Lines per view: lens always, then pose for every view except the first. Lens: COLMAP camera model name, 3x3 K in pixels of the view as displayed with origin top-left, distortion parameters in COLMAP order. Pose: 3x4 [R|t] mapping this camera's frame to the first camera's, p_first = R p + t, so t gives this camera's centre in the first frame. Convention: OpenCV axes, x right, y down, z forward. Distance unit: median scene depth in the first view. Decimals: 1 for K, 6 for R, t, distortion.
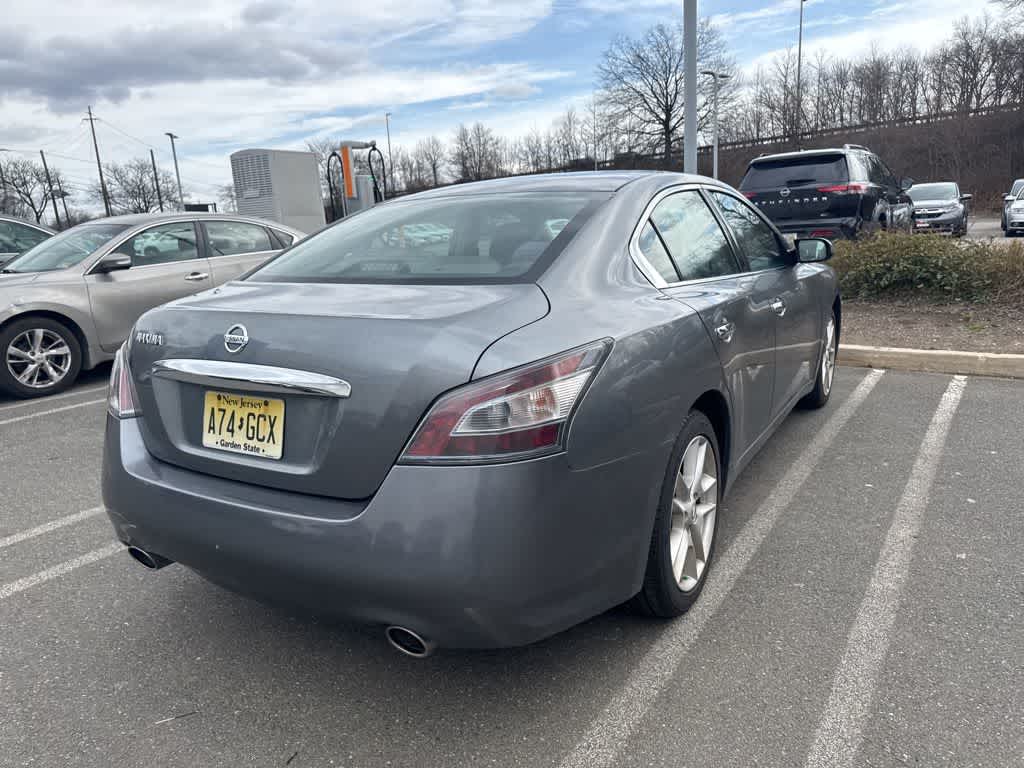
lens RADIAL K [[724.3, 0, 510.1], [0, 724.3, 389.0], [0, 0, 1]] dist [0.029804, -0.035307]
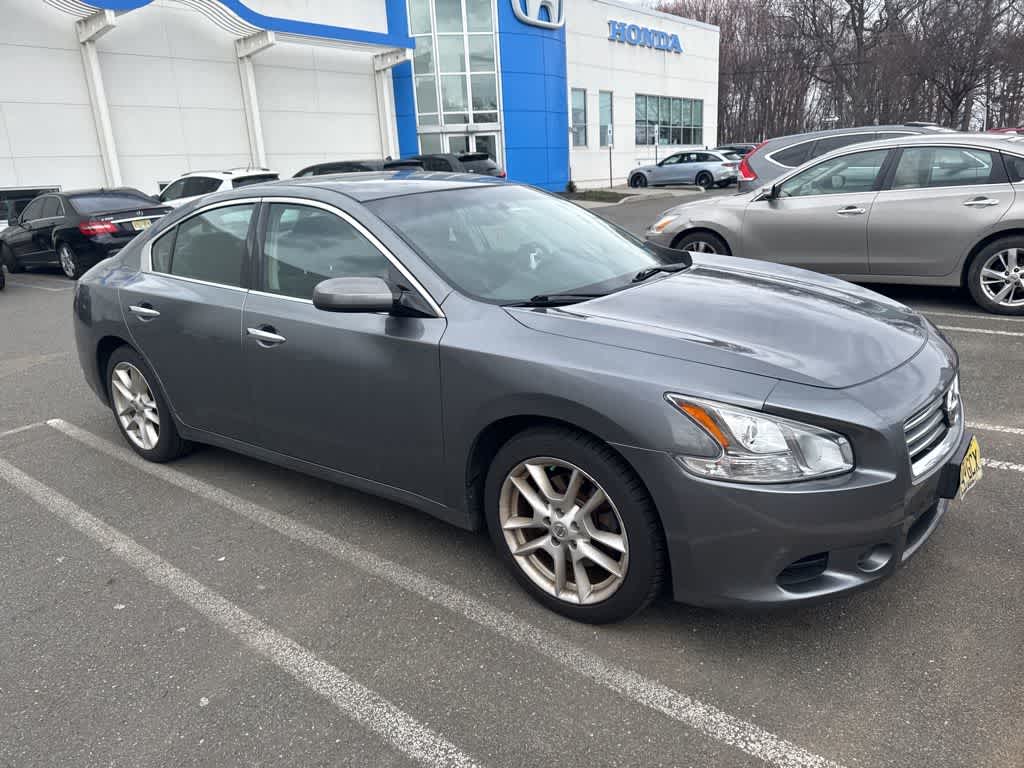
lens RADIAL K [[724.3, 0, 511.1], [0, 724.3, 388.6], [0, 0, 1]] dist [0.029804, -0.035307]
pose [[-0.114154, 0.334840, -0.935335, 0.317133], [-0.157120, 0.923555, 0.349799, -0.109543], [0.980960, 0.186890, -0.052817, 0.356321]]
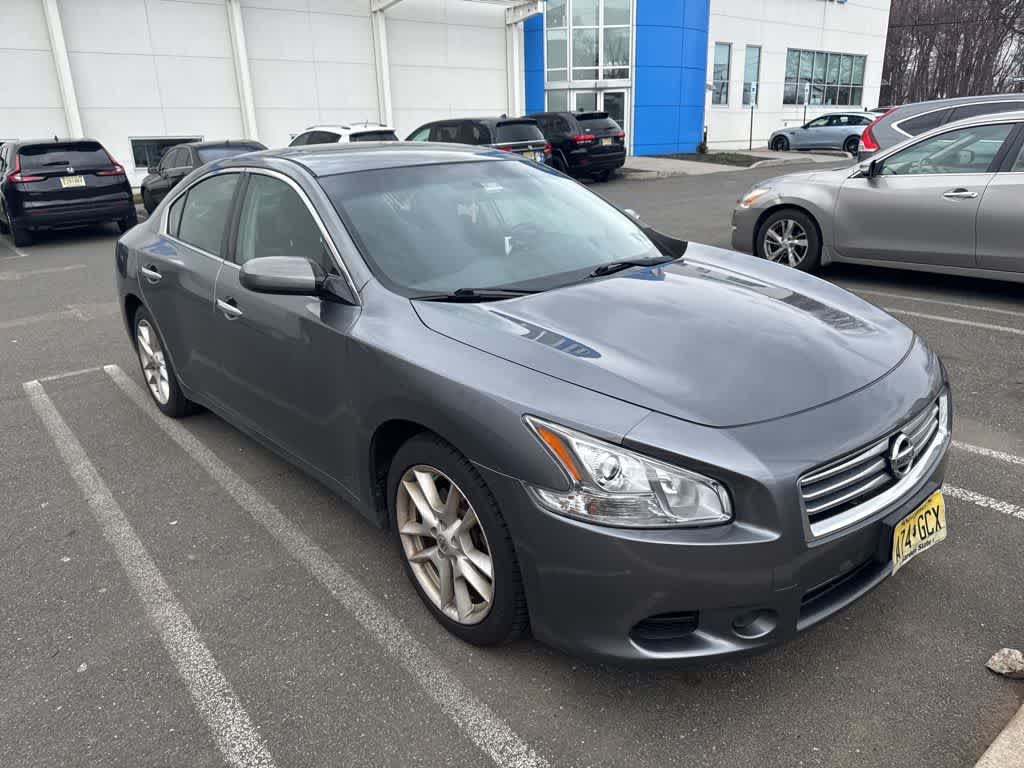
lens RADIAL K [[724.3, 0, 511.8], [0, 724.3, 390.1], [0, 0, 1]] dist [0.029804, -0.035307]
pose [[-0.299728, 0.369521, -0.879555, 0.290533], [-0.161704, 0.888924, 0.428562, -0.123271], [0.940221, 0.270679, -0.206682, 0.405759]]
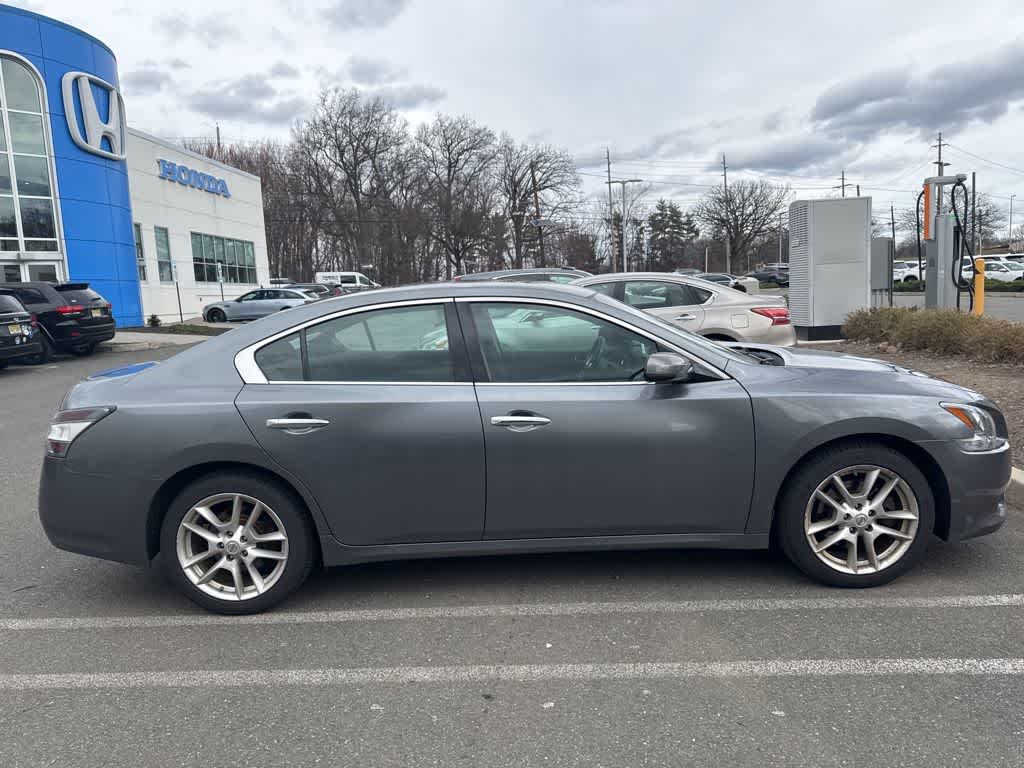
lens RADIAL K [[724.3, 0, 511.0], [0, 724.3, 385.2], [0, 0, 1]] dist [0.029804, -0.035307]
pose [[0.505793, 0.139910, -0.851233, 0.305587], [-0.169478, 0.983646, 0.060972, -0.056583], [0.845843, 0.113426, 0.521233, 0.127654]]
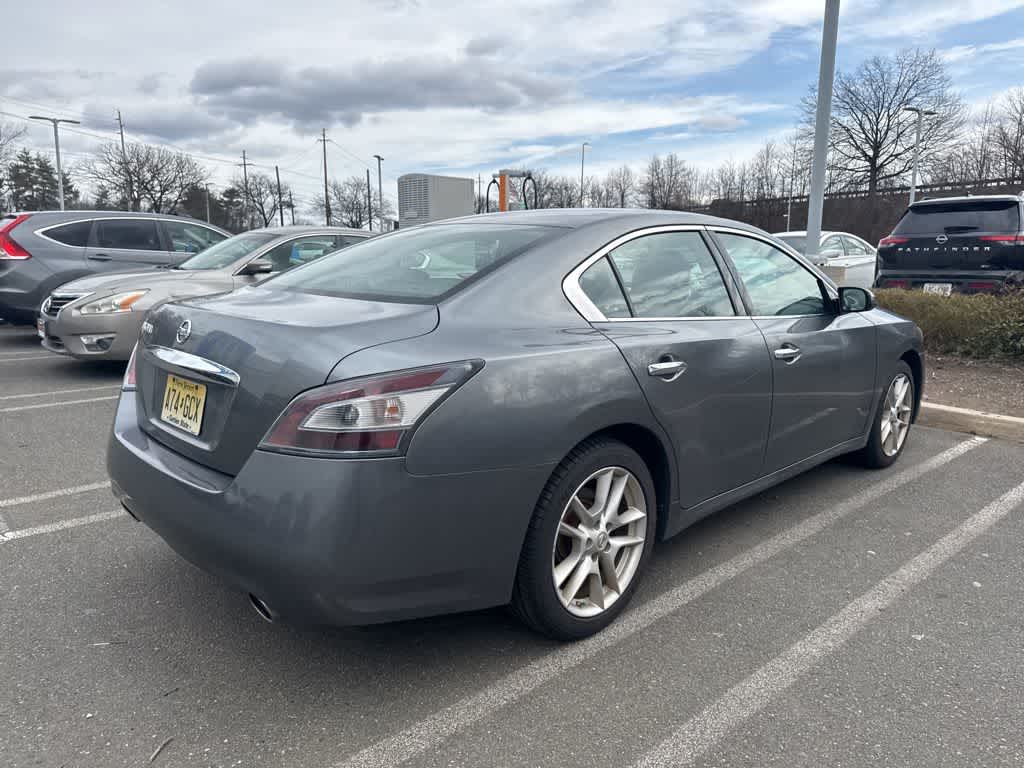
lens RADIAL K [[724.3, 0, 521.7], [0, 724.3, 381.1], [0, 0, 1]] dist [0.029804, -0.035307]
pose [[0.969356, 0.100500, -0.224163, 0.064662], [-0.110568, 0.993328, -0.032789, -0.001561], [0.219372, 0.056570, 0.974000, -0.005788]]
